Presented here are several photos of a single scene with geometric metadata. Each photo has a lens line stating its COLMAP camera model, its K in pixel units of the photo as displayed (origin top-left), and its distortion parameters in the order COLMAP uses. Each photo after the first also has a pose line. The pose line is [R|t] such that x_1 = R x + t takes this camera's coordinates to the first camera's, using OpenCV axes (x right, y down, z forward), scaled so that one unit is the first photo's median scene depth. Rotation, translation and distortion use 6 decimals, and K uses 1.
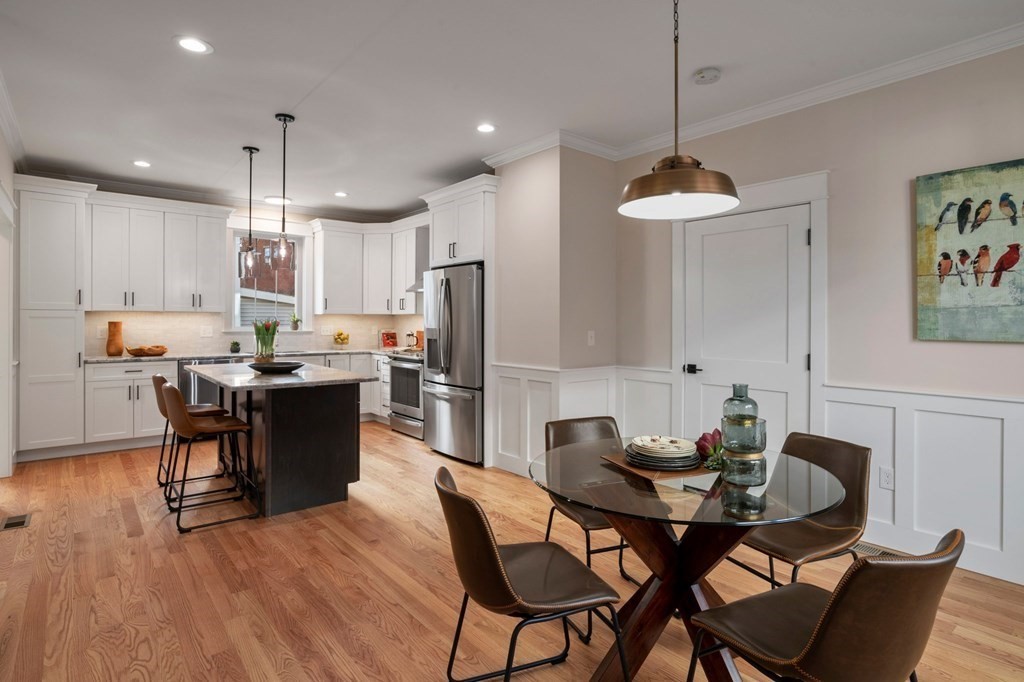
lens RADIAL K [[538.6, 0, 517.8], [0, 538.6, 319.5], [0, 0, 1]] dist [-0.035885, 0.018787]
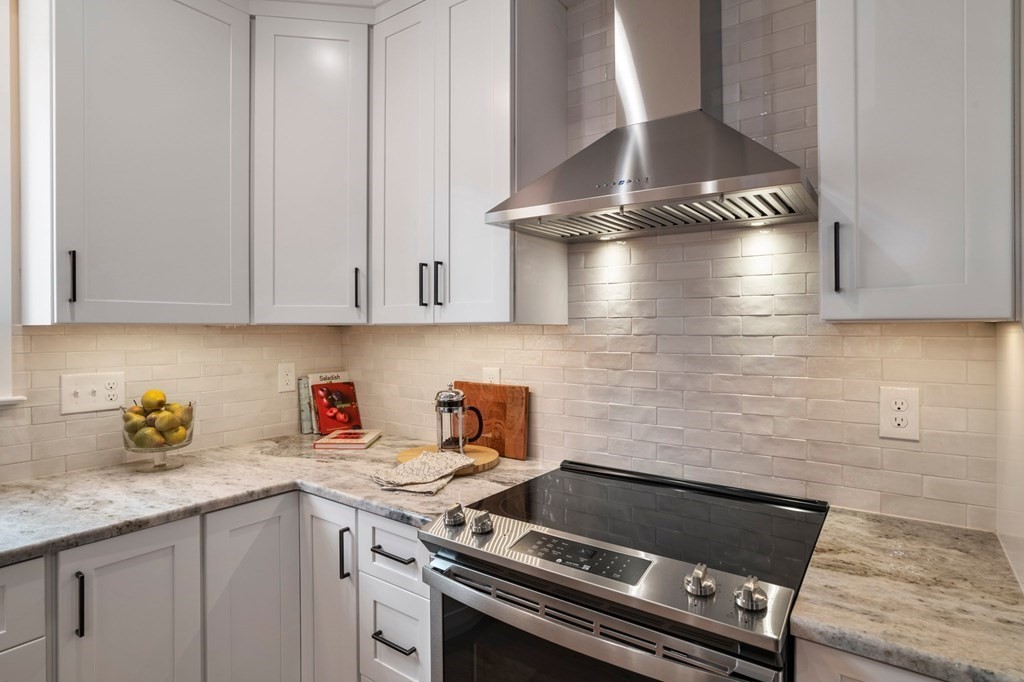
lens RADIAL K [[538.6, 0, 517.1], [0, 538.6, 330.9], [0, 0, 1]] dist [-0.035885, 0.018787]
pose [[0.966127, -0.006438, 0.257988, -0.343702], [0.004867, 0.999966, 0.006727, -0.011686], [-0.258022, -0.005243, 0.966125, 1.065964]]
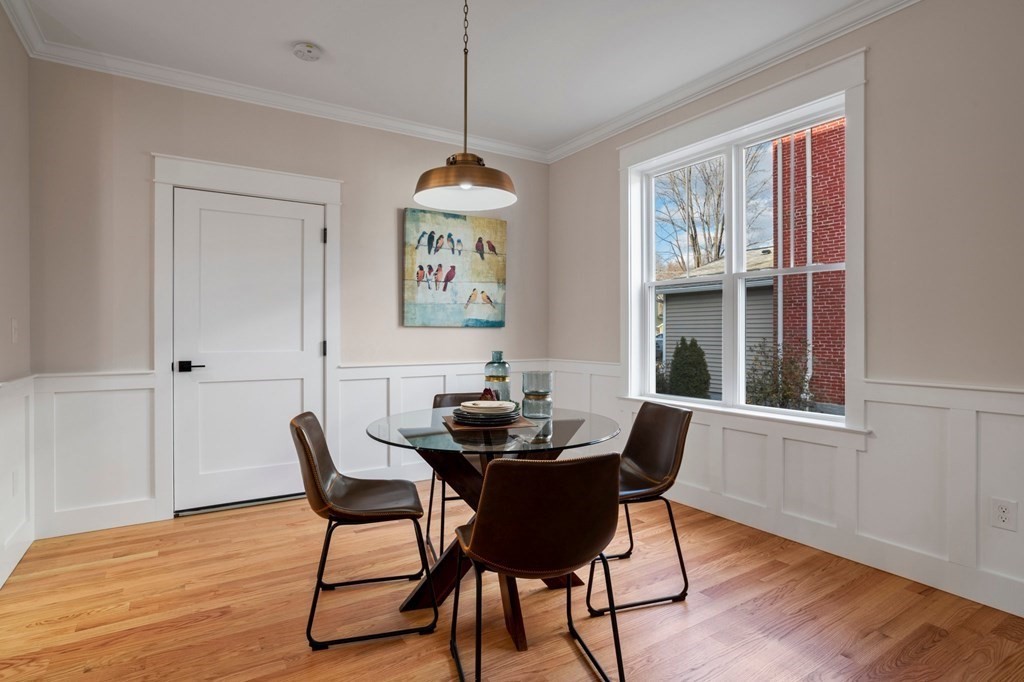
lens RADIAL K [[538.6, 0, 511.2], [0, 538.6, 332.6], [0, 0, 1]] dist [-0.035885, 0.018787]
pose [[0.131472, -0.002363, 0.991317, -0.367017], [-0.002228, 0.999994, 0.002679, 0.031240], [-0.991317, -0.002561, 0.131466, 0.338155]]
